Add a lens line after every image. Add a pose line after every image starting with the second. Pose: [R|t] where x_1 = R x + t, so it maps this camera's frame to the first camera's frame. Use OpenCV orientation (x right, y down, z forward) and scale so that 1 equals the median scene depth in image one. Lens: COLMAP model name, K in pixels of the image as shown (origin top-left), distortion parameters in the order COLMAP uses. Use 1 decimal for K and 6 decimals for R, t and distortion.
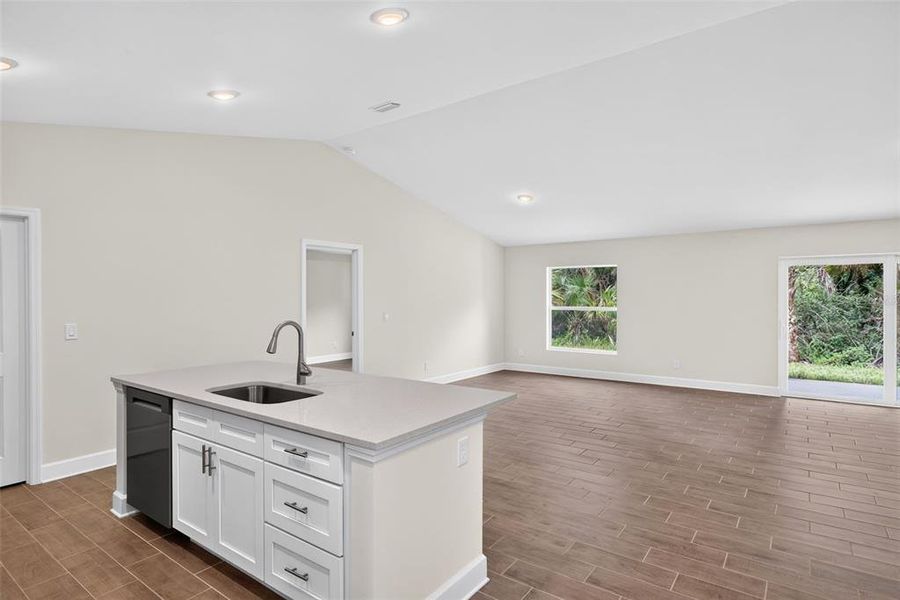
lens RADIAL K [[466.0, 0, 451.1], [0, 466.0, 298.0], [0, 0, 1]] dist [0.005560, -0.002994]
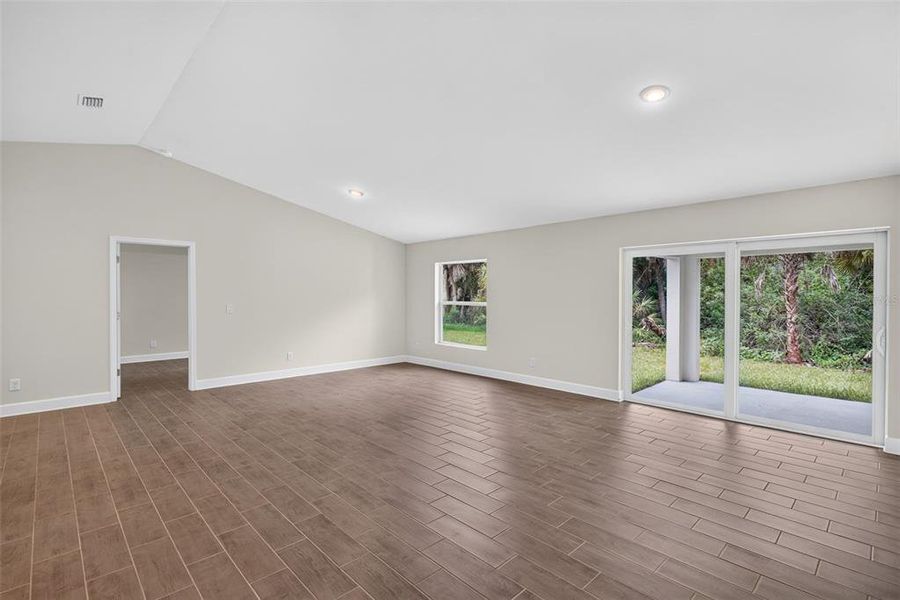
lens RADIAL K [[416.3, 0, 448.0], [0, 416.3, 303.1], [0, 0, 1]] dist [0.004483, 0.001516]
pose [[0.988088, 0.010546, -0.153527, 0.378019], [-0.007251, 0.999732, 0.022006, 0.001522], [0.153718, -0.020630, 0.987899, 0.110591]]
